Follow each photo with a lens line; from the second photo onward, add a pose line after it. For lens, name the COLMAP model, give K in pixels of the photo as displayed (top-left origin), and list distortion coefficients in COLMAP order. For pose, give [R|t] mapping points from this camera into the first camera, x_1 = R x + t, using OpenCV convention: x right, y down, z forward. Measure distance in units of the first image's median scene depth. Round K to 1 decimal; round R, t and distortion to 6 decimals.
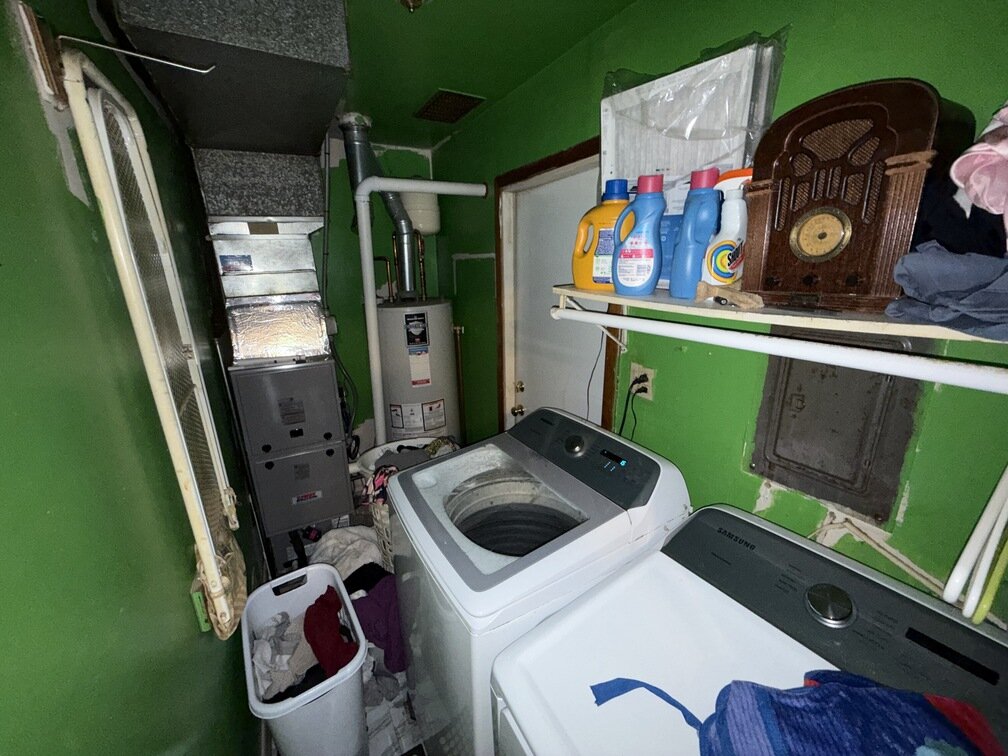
lens RADIAL K [[406.3, 0, 497.3], [0, 406.3, 378.6], [0, 0, 1]] dist [-0.000105, 0.000038]
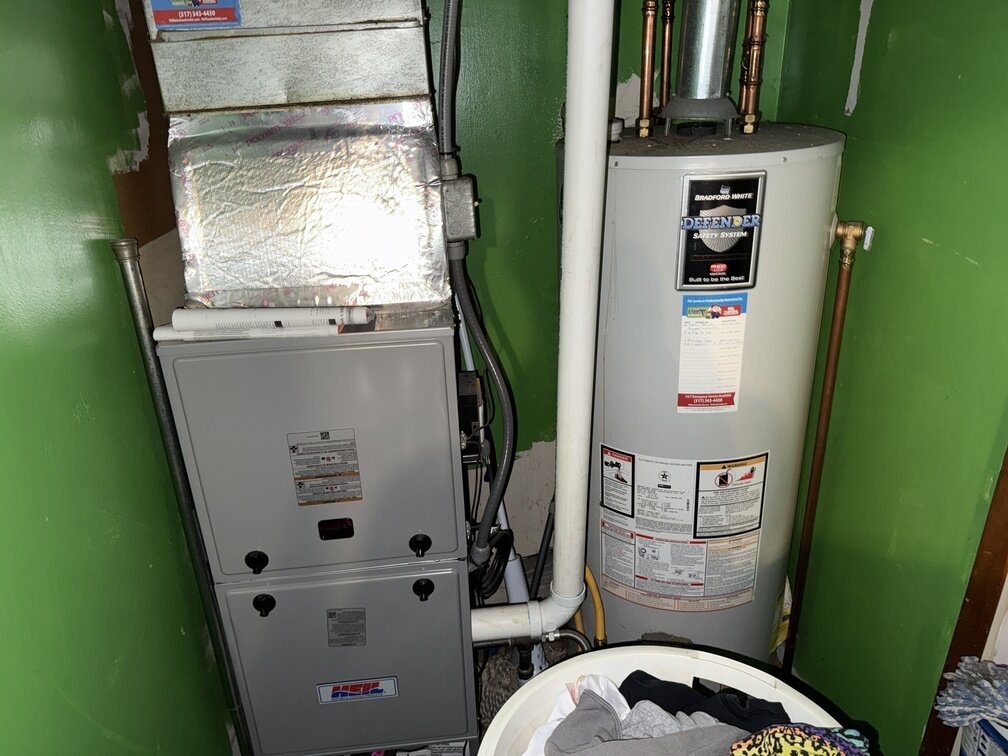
lens RADIAL K [[662.1, 0, 504.0], [0, 662.1, 378.0], [0, 0, 1]] dist [0.003469, 0.000450]
pose [[0.925167, 0.150494, -0.348451, -0.159425], [-0.090443, 0.979002, 0.182690, -0.090779], [0.368627, -0.137504, 0.919351, 0.474995]]
